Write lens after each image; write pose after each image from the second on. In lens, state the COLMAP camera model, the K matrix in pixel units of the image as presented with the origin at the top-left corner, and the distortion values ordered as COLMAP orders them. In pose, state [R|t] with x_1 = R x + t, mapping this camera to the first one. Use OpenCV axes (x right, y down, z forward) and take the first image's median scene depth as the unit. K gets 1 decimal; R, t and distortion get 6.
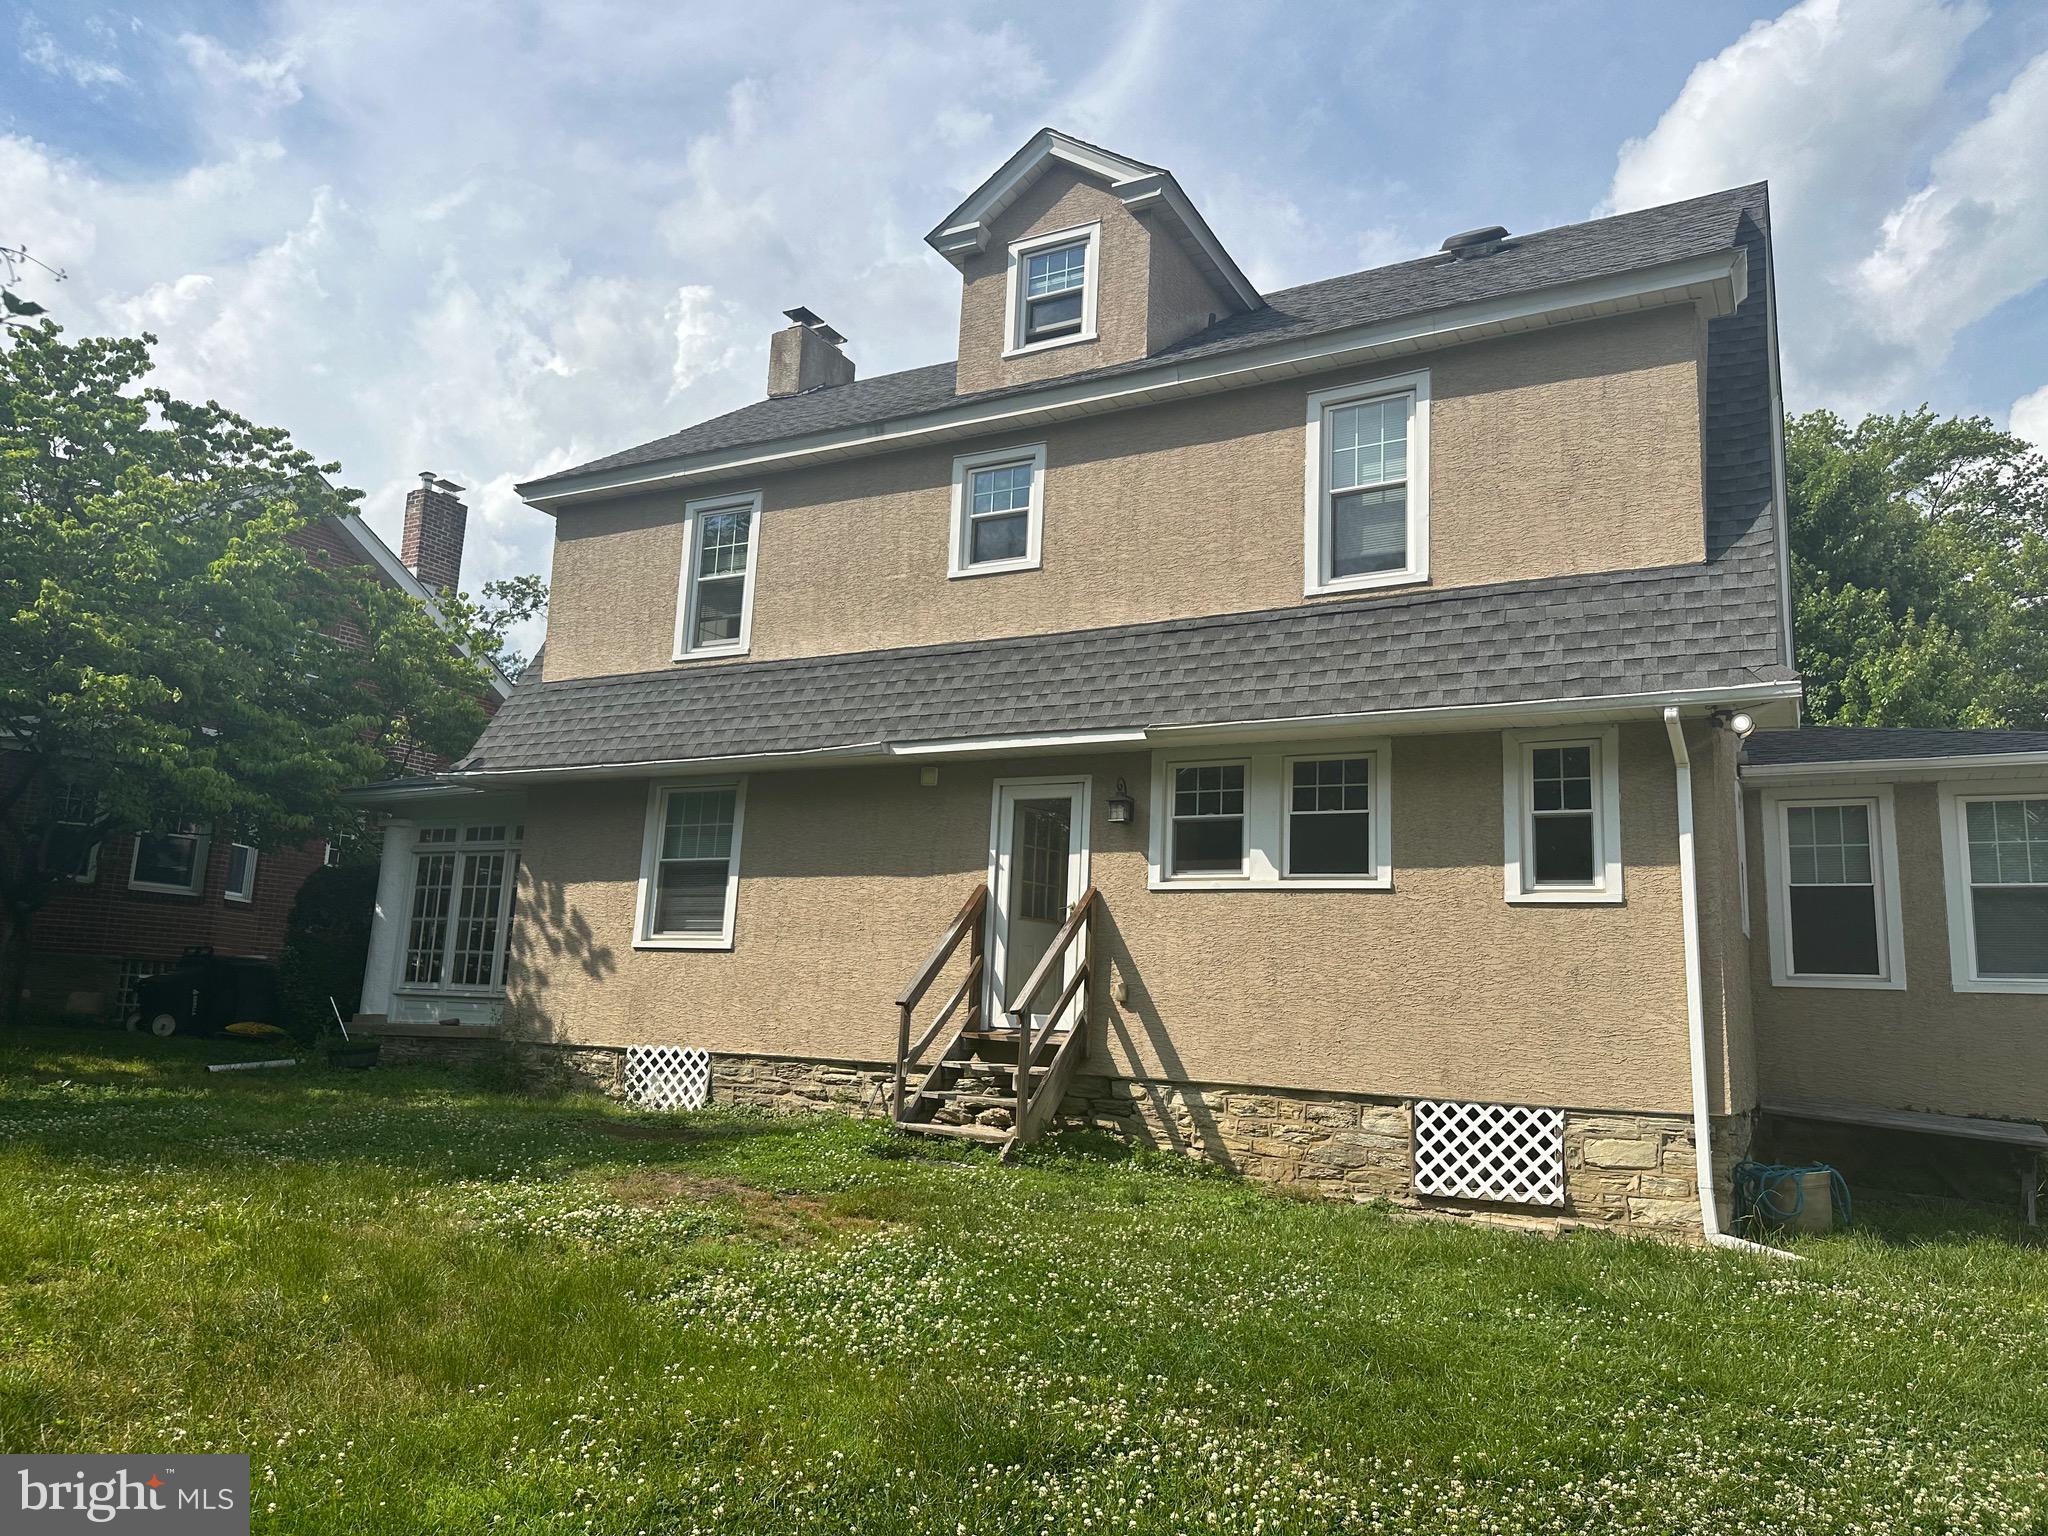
lens RADIAL K [[1455.3, 0, 1014.6], [0, 1455.3, 755.1], [0, 0, 1]] dist [0.054811, -0.070736]
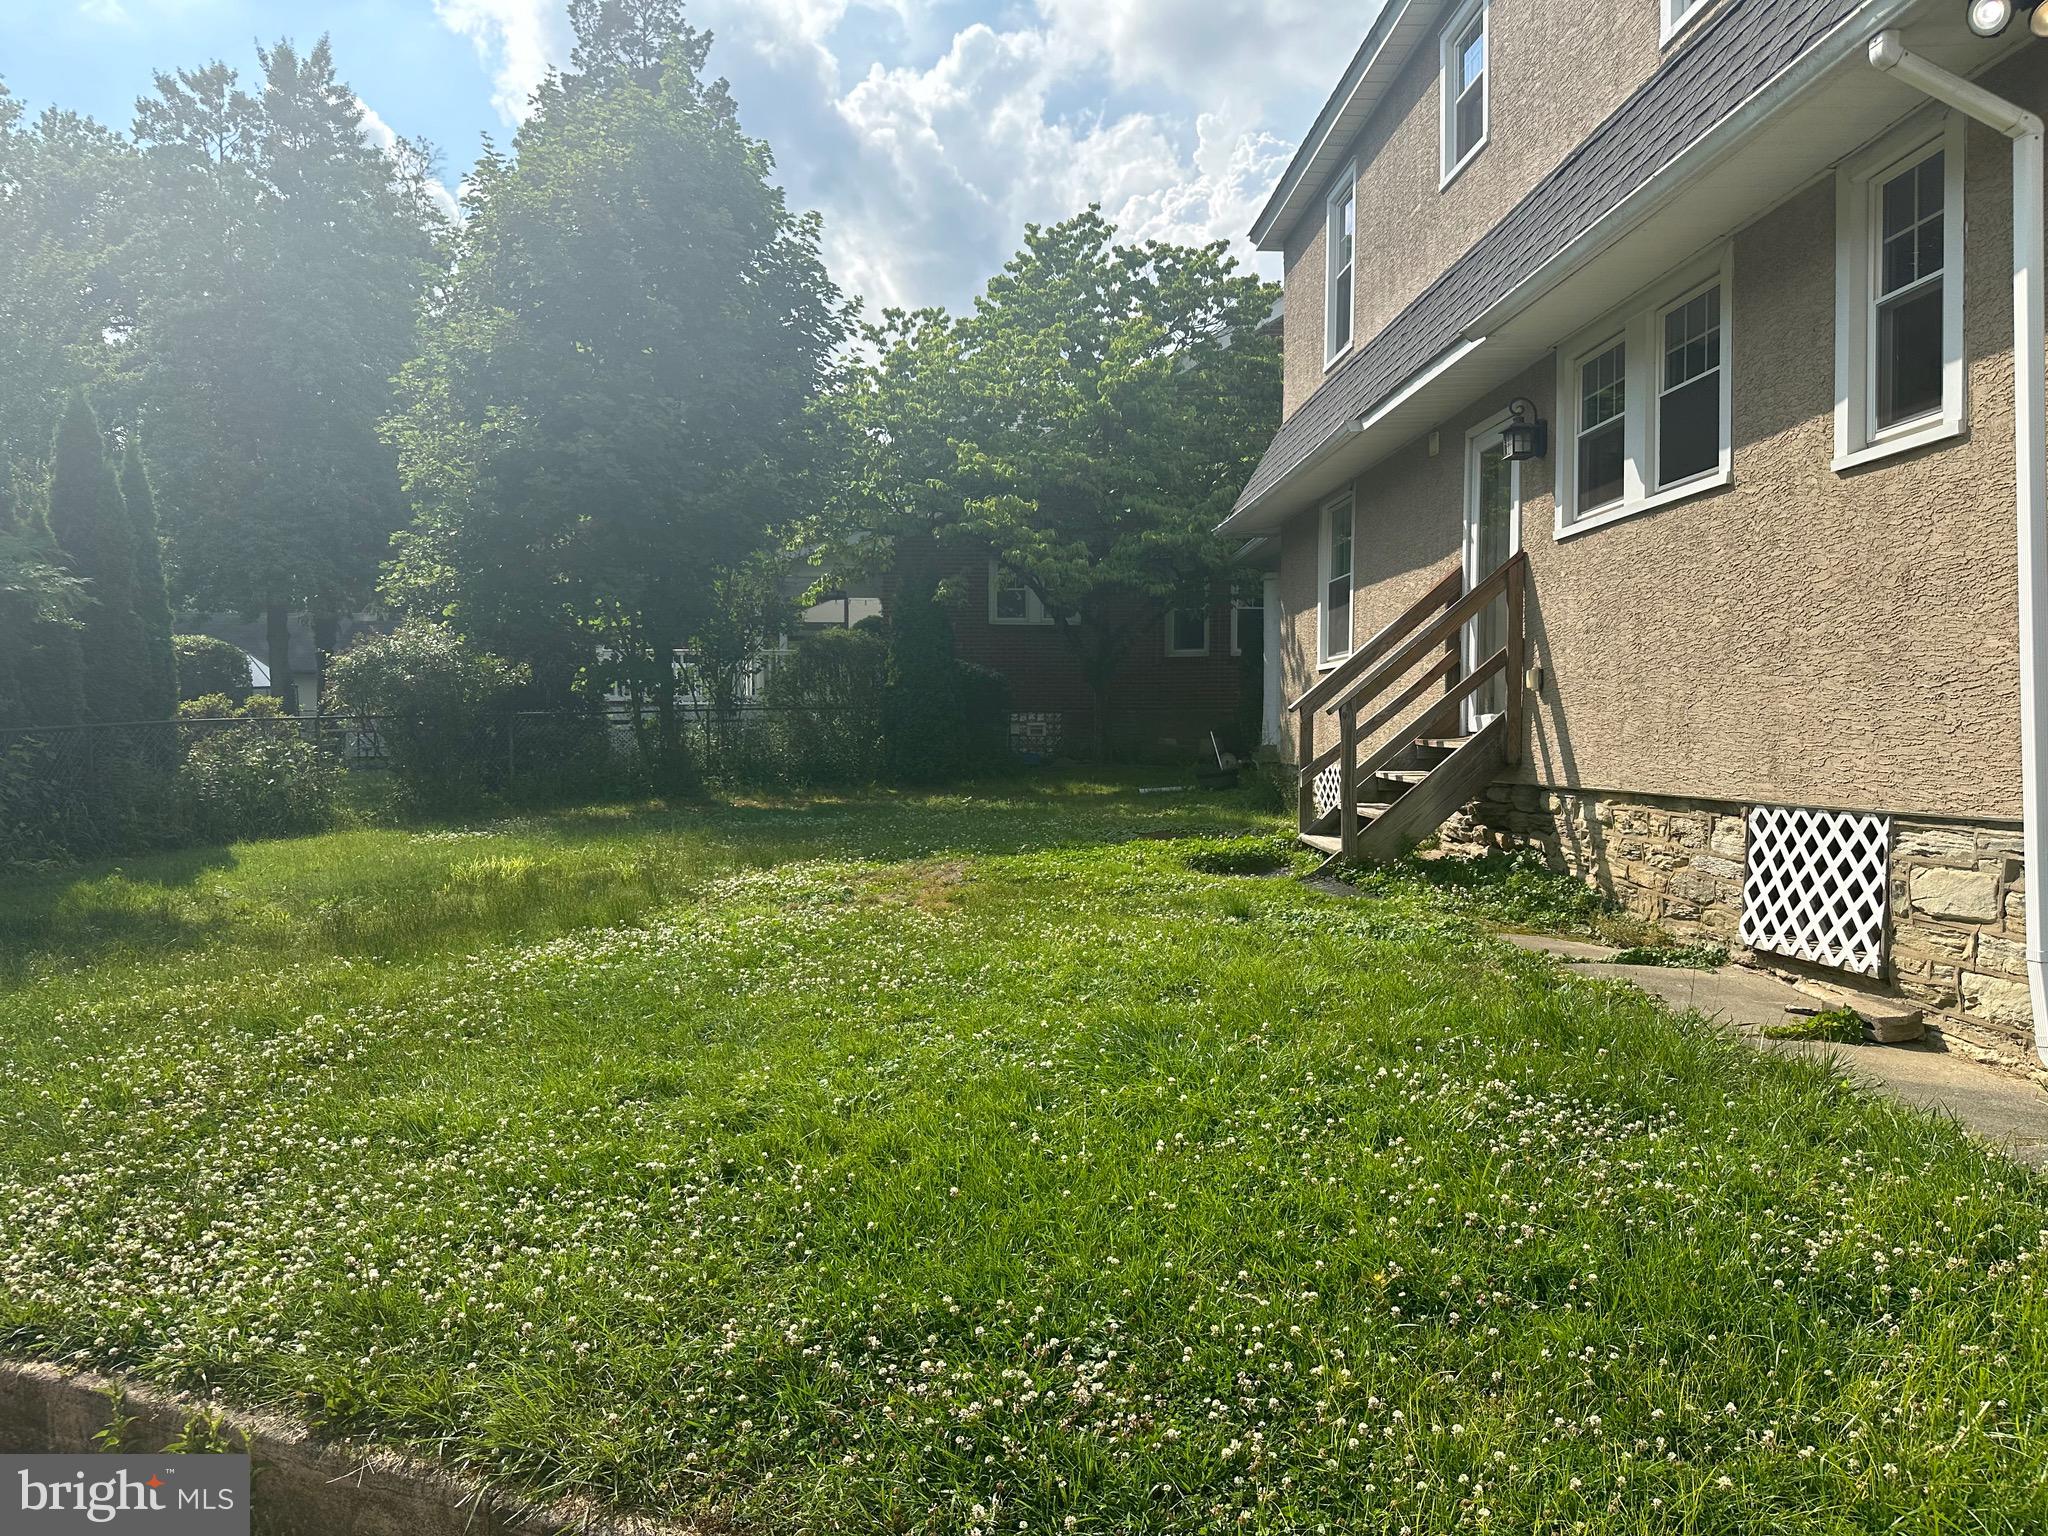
lens RADIAL K [[1455.3, 0, 1024.3], [0, 1455.3, 761.7], [0, 0, 1]] dist [0.054811, -0.070736]
pose [[0.510490, -0.029715, -0.859370, 0.675031], [0.174785, 0.982125, 0.069867, 0.117311], [0.841933, -0.185871, 0.506558, 0.414497]]
